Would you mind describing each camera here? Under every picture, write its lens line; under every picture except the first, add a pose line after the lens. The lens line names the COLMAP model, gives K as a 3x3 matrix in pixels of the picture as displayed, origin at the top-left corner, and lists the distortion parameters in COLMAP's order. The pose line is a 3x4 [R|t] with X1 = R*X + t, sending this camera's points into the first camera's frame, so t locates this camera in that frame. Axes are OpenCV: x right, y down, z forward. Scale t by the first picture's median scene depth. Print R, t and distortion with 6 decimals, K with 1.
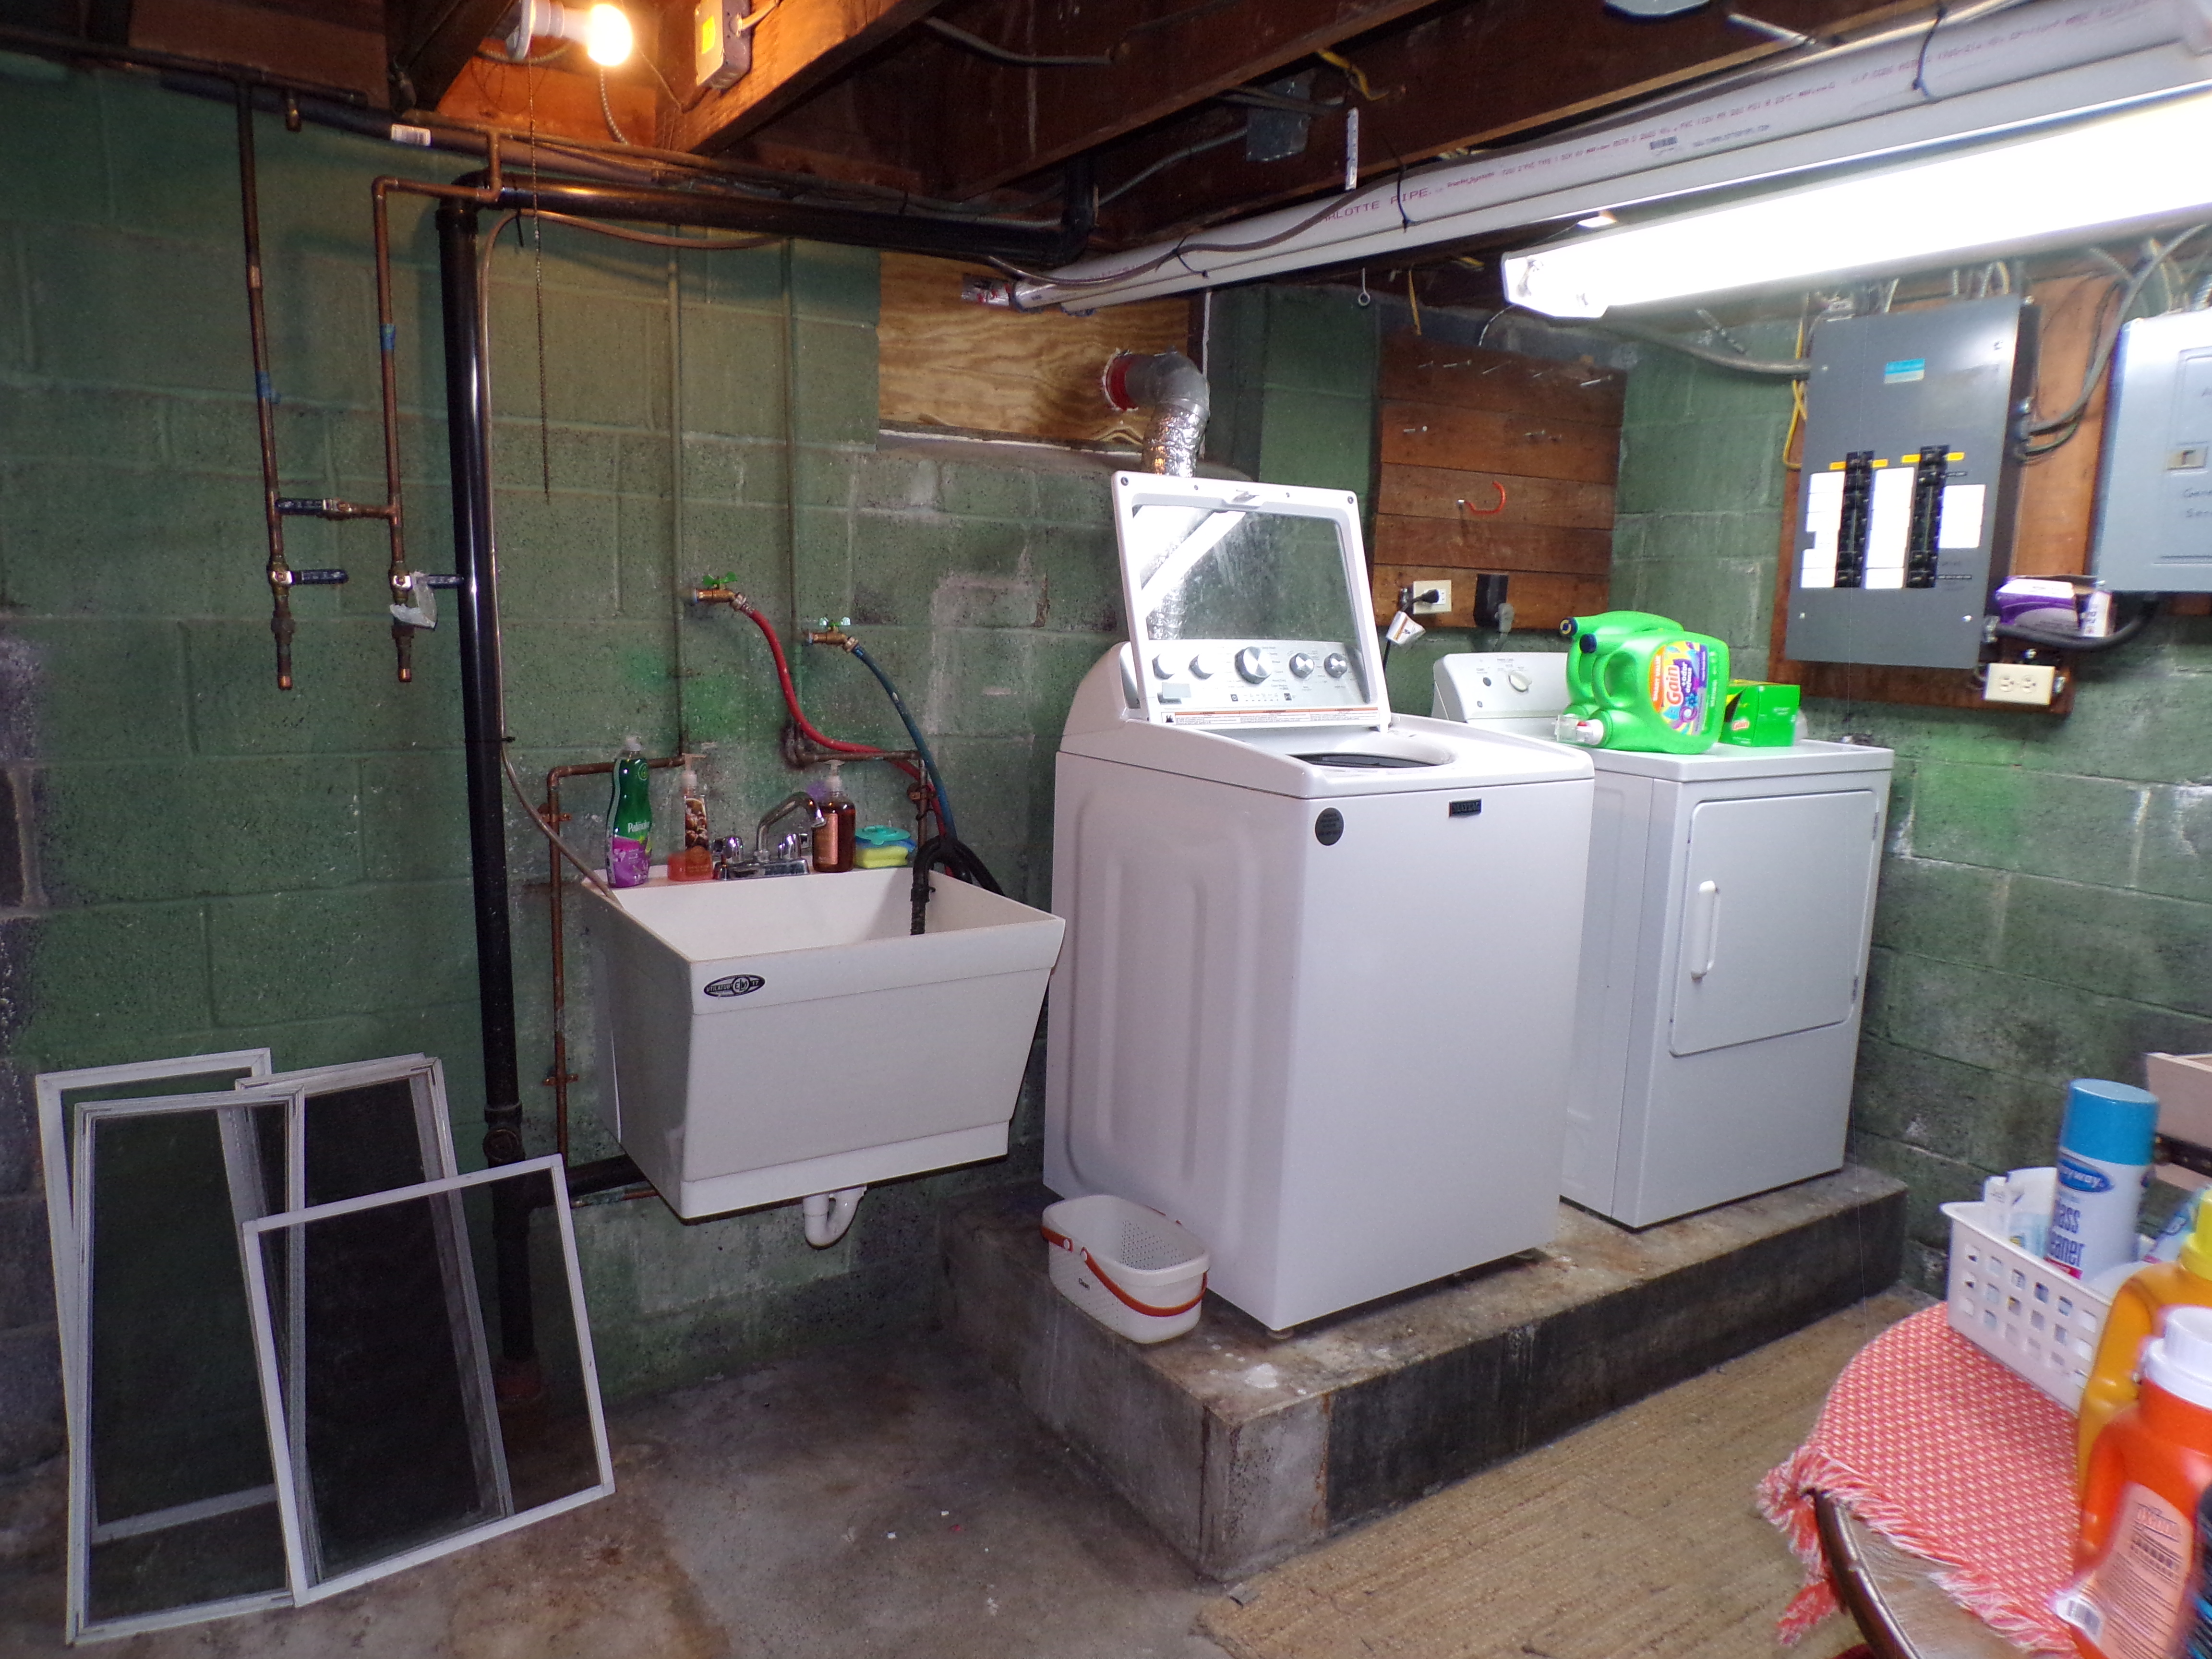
lens RADIAL K [[1531.5, 0, 1139.9], [0, 1531.5, 827.6], [0, 0, 1]] dist [0.031215, 0.032466]
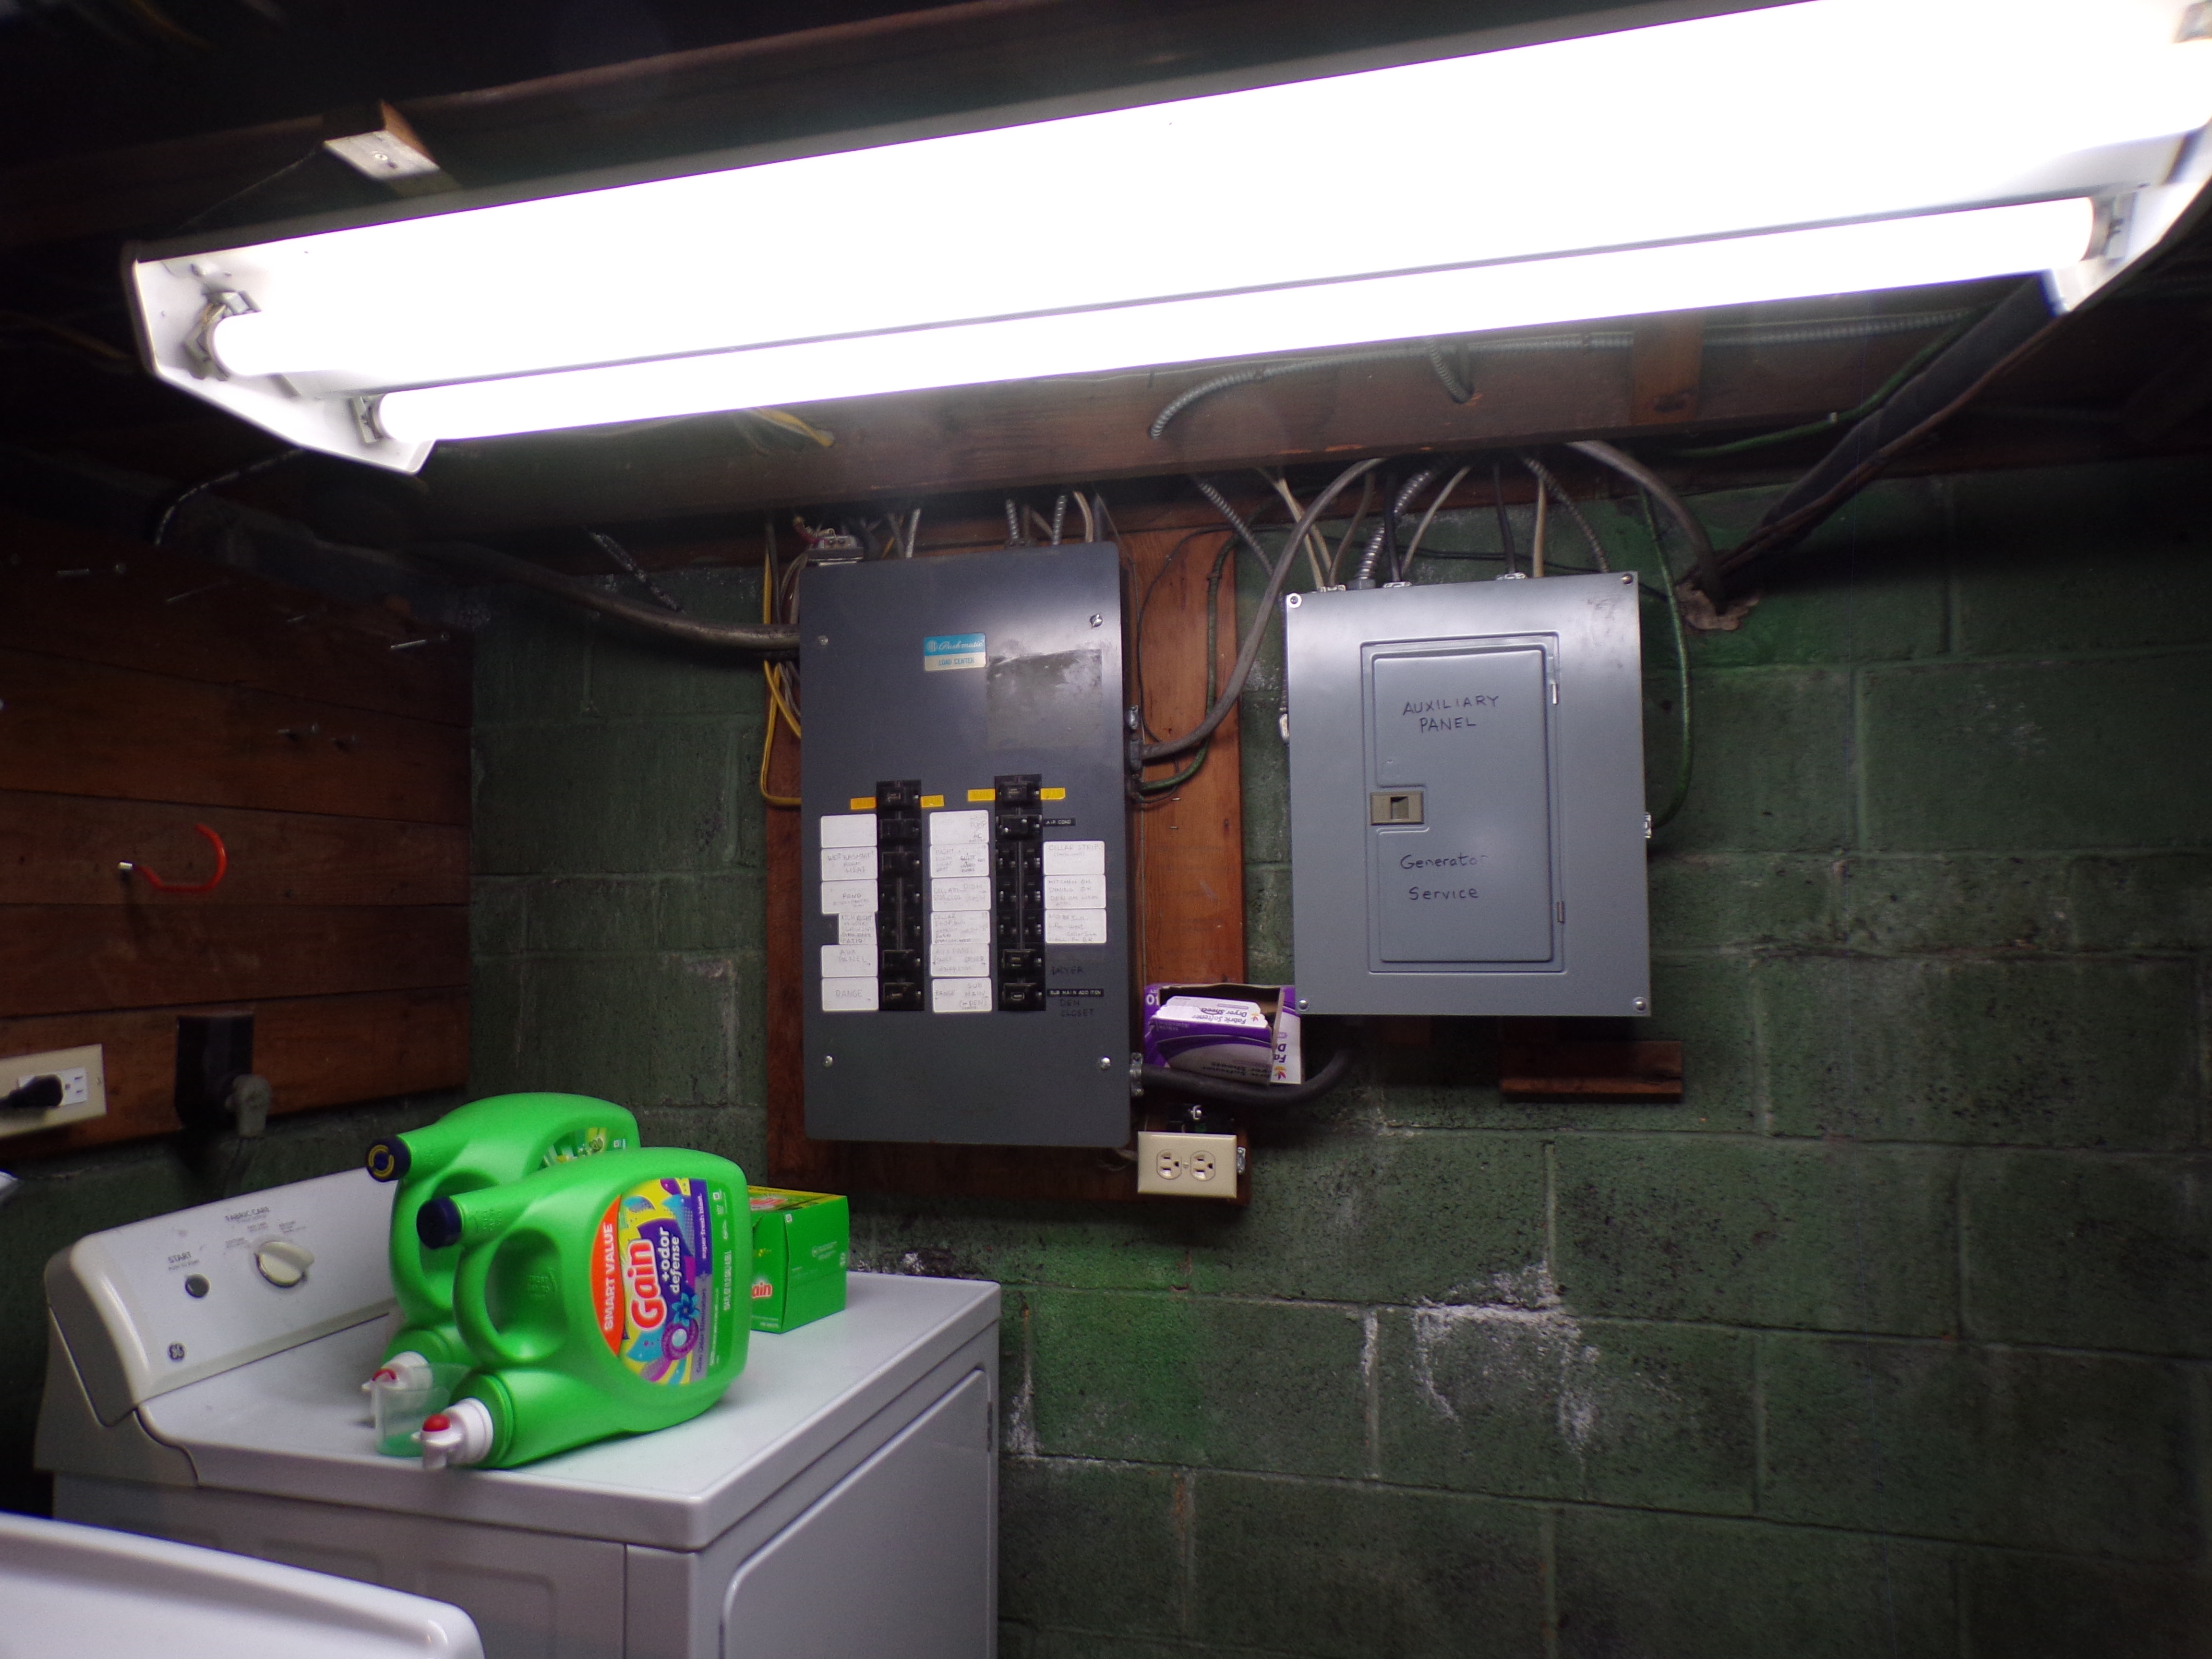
lens RADIAL K [[1527.1, 0, 1116.9], [0, 1527.1, 834.9], [0, 0, 1]] dist [-0.011232, -0.004684]
pose [[0.763244, -0.006098, 0.646082, 0.160404], [0.133289, 0.979933, -0.148210, -0.129854], [-0.632213, 0.199236, 0.748740, 0.534486]]
